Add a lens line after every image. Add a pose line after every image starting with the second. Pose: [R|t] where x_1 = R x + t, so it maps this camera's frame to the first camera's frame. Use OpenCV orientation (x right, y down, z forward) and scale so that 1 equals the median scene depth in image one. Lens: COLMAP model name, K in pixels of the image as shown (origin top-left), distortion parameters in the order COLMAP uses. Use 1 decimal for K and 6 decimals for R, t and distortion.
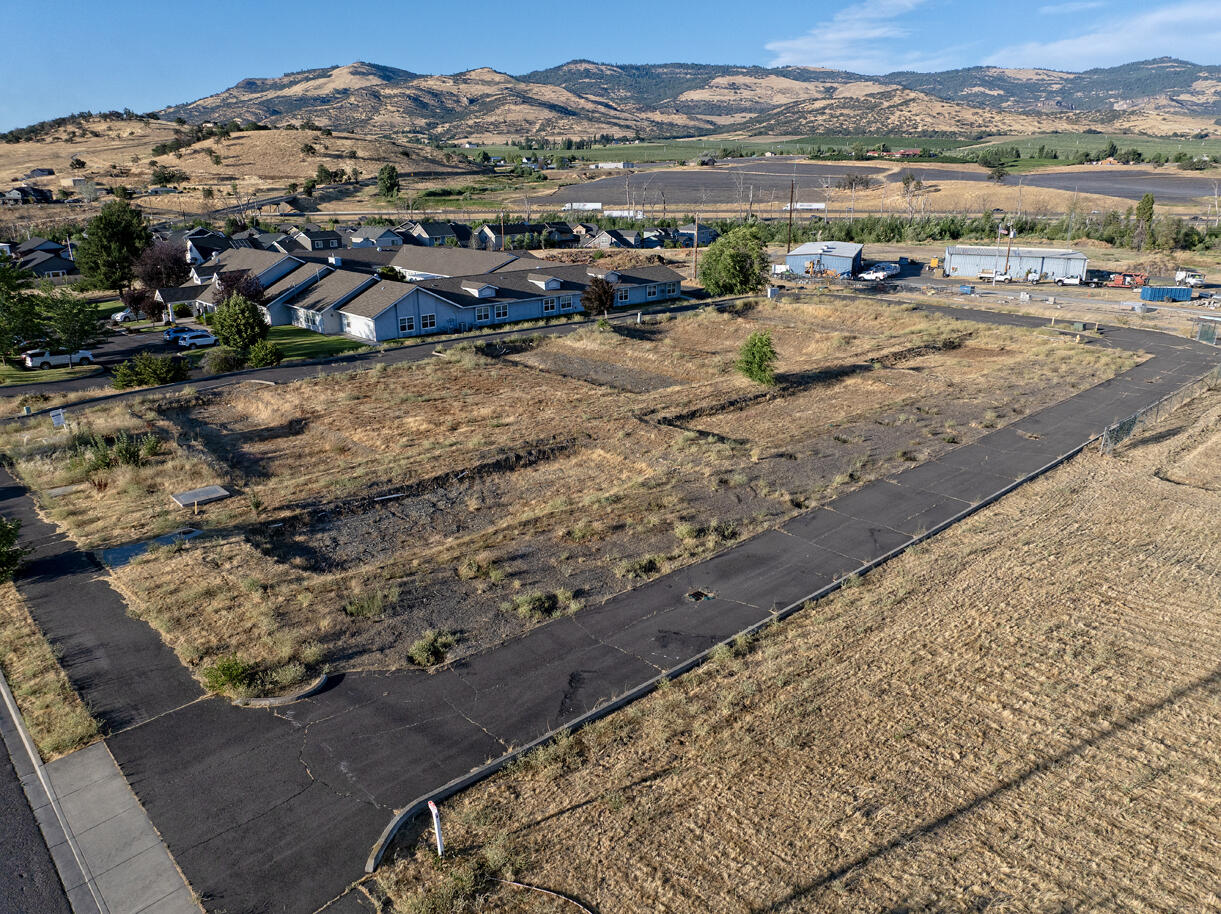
lens RADIAL K [[867.8, 0, 610.4], [0, 867.8, 457.5], [0, 0, 1]] dist [-0.056246, 0.028483]
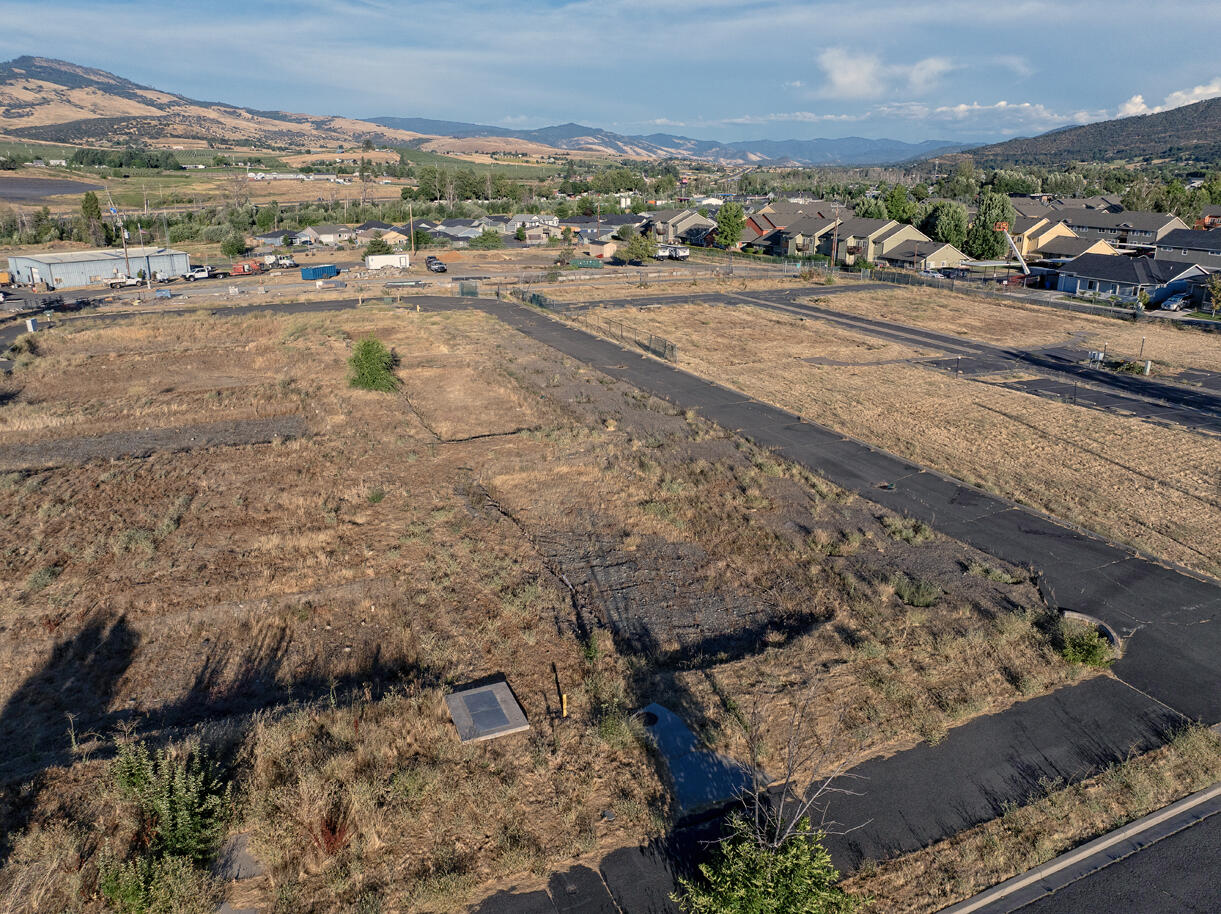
lens RADIAL K [[867.8, 0, 612.5], [0, 867.8, 452.8], [0, 0, 1]] dist [-0.056246, 0.028483]
pose [[0.317644, -0.286745, 0.903814, -0.064932], [0.292393, 0.936350, 0.194306, -0.014255], [-0.902003, 0.202549, 0.381268, 0.047800]]
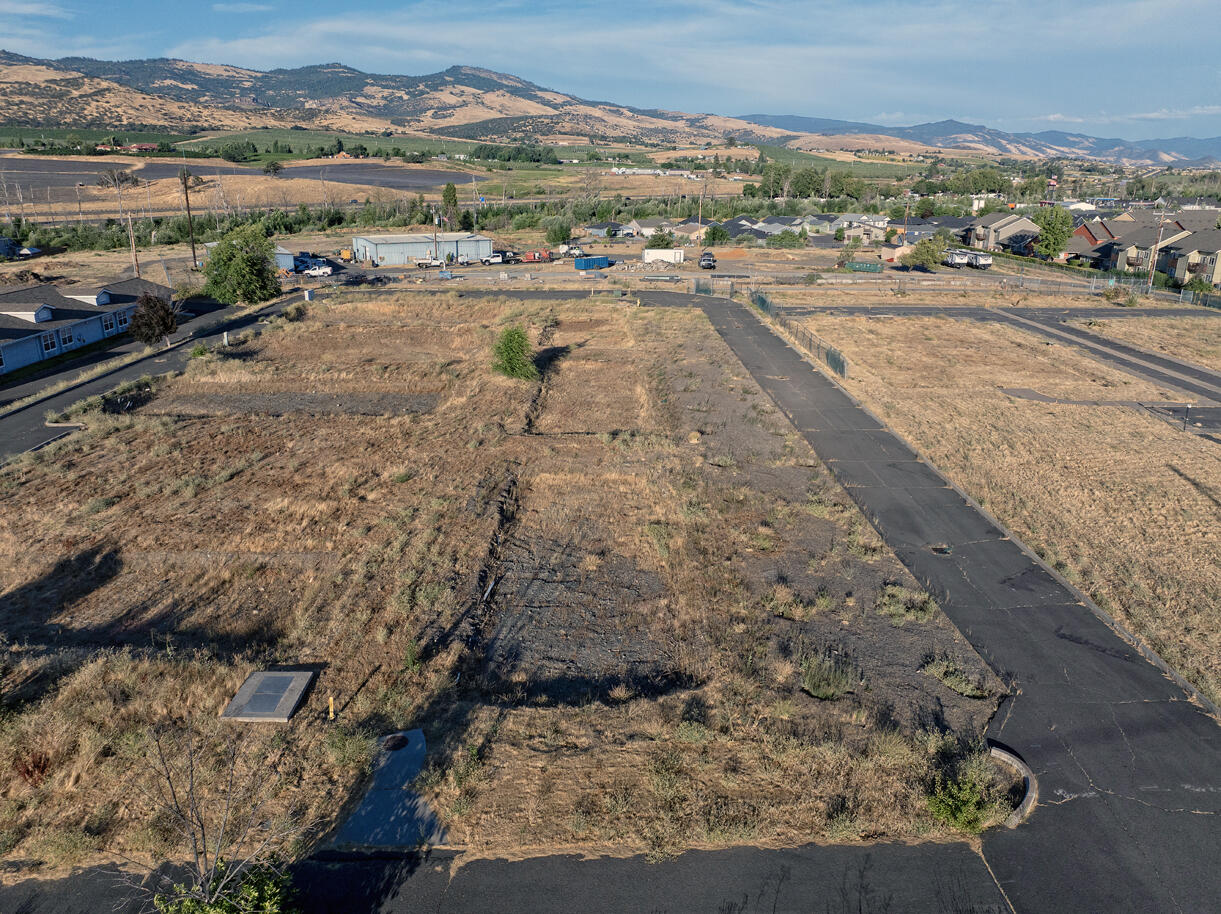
lens RADIAL K [[867.8, 0, 612.4], [0, 867.8, 451.6], [0, 0, 1]] dist [-0.056246, 0.028483]
pose [[0.664718, -0.224526, 0.712558, -0.049490], [0.225545, 0.969579, 0.095110, -0.008310], [-0.712236, 0.097493, 0.695137, 0.029722]]
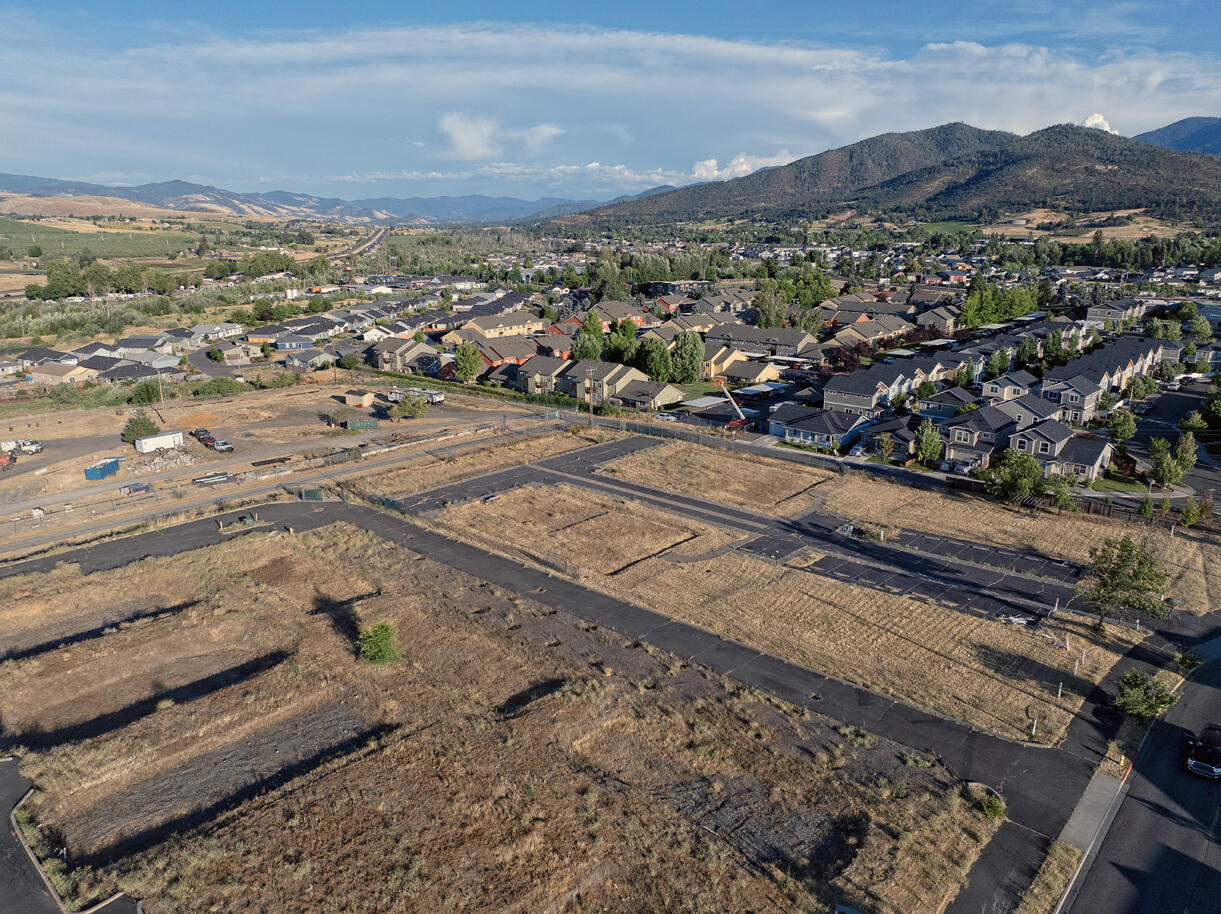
lens RADIAL K [[867.8, 0, 620.2], [0, 867.8, 470.4], [0, 0, 1]] dist [-0.056246, 0.028483]
pose [[-0.100532, -0.267453, 0.958312, -0.091705], [0.303750, 0.908956, 0.285543, -0.057941], [-0.947433, 0.319793, -0.010140, 0.071010]]
